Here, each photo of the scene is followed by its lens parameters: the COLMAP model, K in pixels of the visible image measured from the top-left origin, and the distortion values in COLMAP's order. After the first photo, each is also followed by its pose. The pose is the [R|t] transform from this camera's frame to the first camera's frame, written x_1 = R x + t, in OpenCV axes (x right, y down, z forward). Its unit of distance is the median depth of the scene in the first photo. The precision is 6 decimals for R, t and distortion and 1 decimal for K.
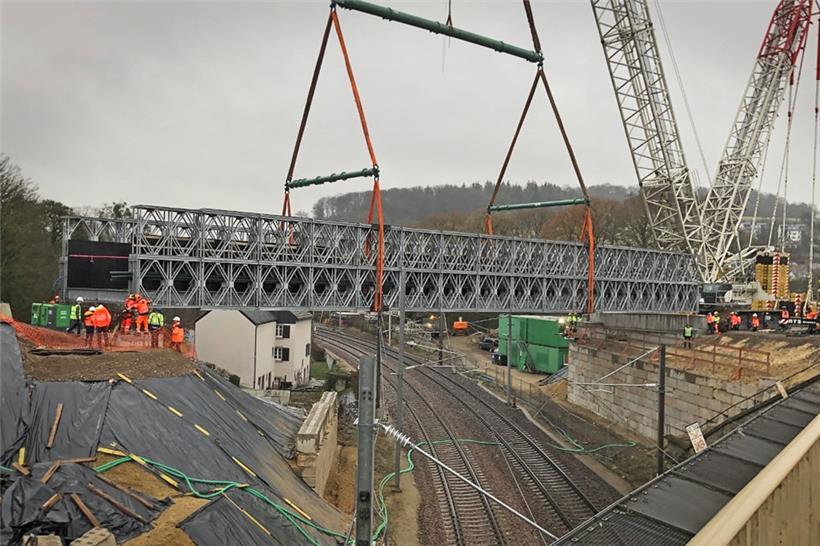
lens RADIAL K [[833.4, 0, 357.8], [0, 833.4, 286.7], [0, 0, 1]] dist [-0.012128, 0.000000]
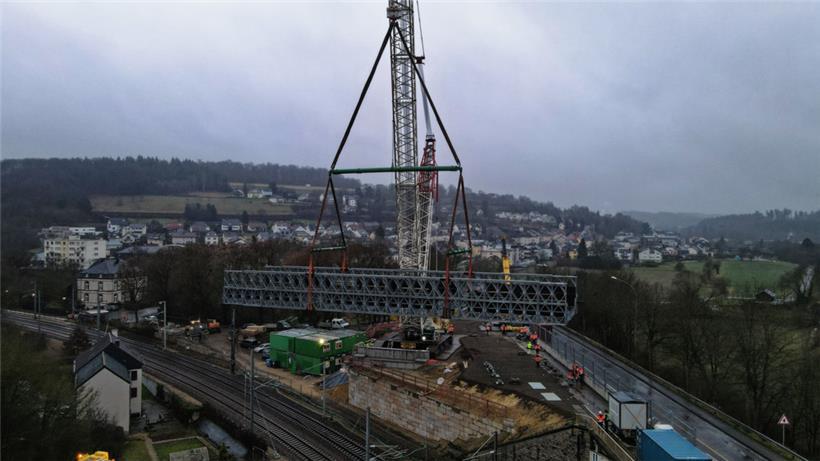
lens RADIAL K [[600.3, 0, 414.6], [0, 600.3, 232.6], [0, 0, 1]] dist [-0.000512, 0.032533]
pose [[0.818685, -0.022903, 0.573786, -0.512106], [0.013823, 0.999701, 0.020182, -0.359777], [-0.574076, -0.008591, 0.818757, -0.106855]]
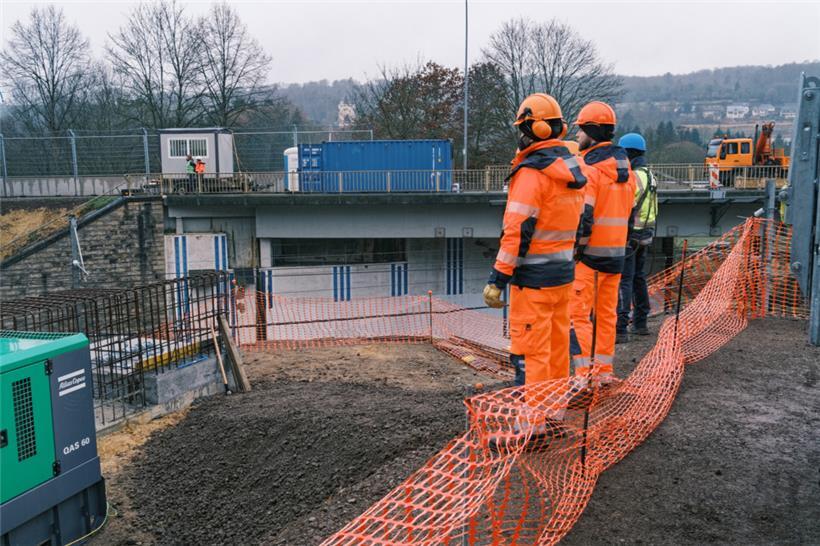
lens RADIAL K [[833.4, 0, 406.4], [0, 833.4, 273.3], [0, 0, 1]] dist [-0.012128, 0.000000]
pose [[-0.441448, -0.172002, 0.880647, -0.439921], [-0.004746, 0.981889, 0.189397, -0.034355], [-0.897274, 0.079429, -0.434269, 0.797947]]
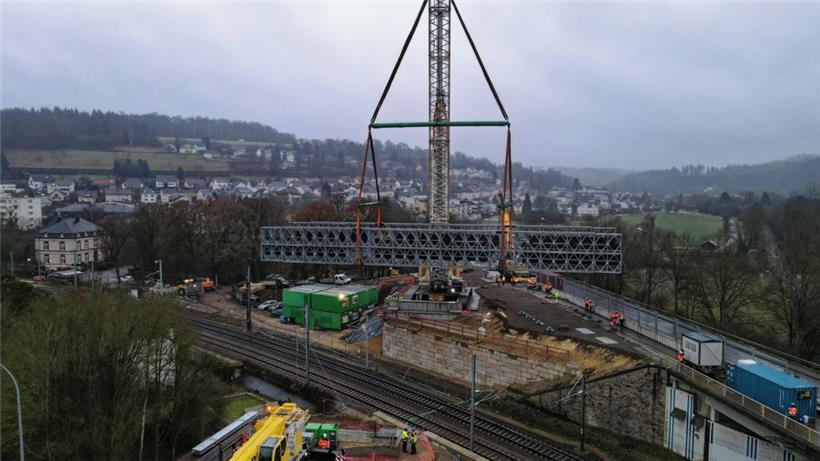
lens RADIAL K [[600.3, 0, 414.4], [0, 600.3, 229.1], [0, 0, 1]] dist [-0.000512, 0.032533]
pose [[0.743881, -0.071398, 0.664487, -0.786693], [0.016103, 0.995903, 0.088981, -0.360764], [-0.668118, -0.055491, 0.741983, 0.082052]]
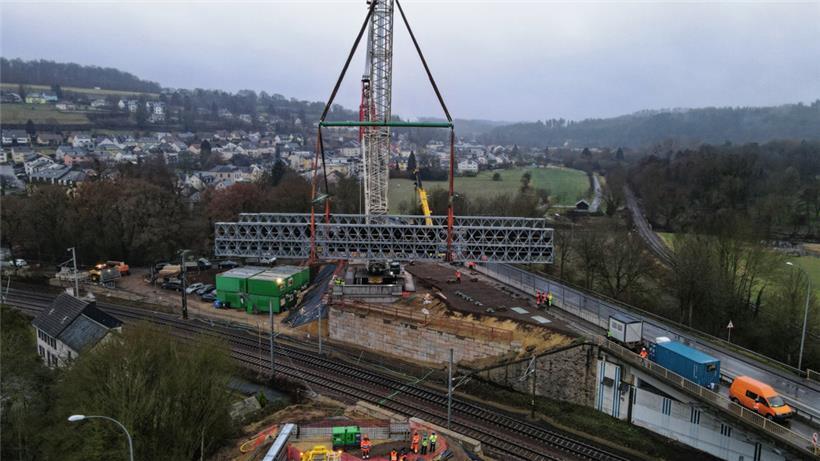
lens RADIAL K [[600.3, 0, 412.5], [0, 600.3, 228.5], [0, 0, 1]] dist [-0.000512, 0.032533]
pose [[0.590540, -0.145260, 0.793827, -1.016922], [0.008576, 0.984741, 0.173815, -0.508458], [-0.806963, -0.095837, 0.582775, 0.170054]]
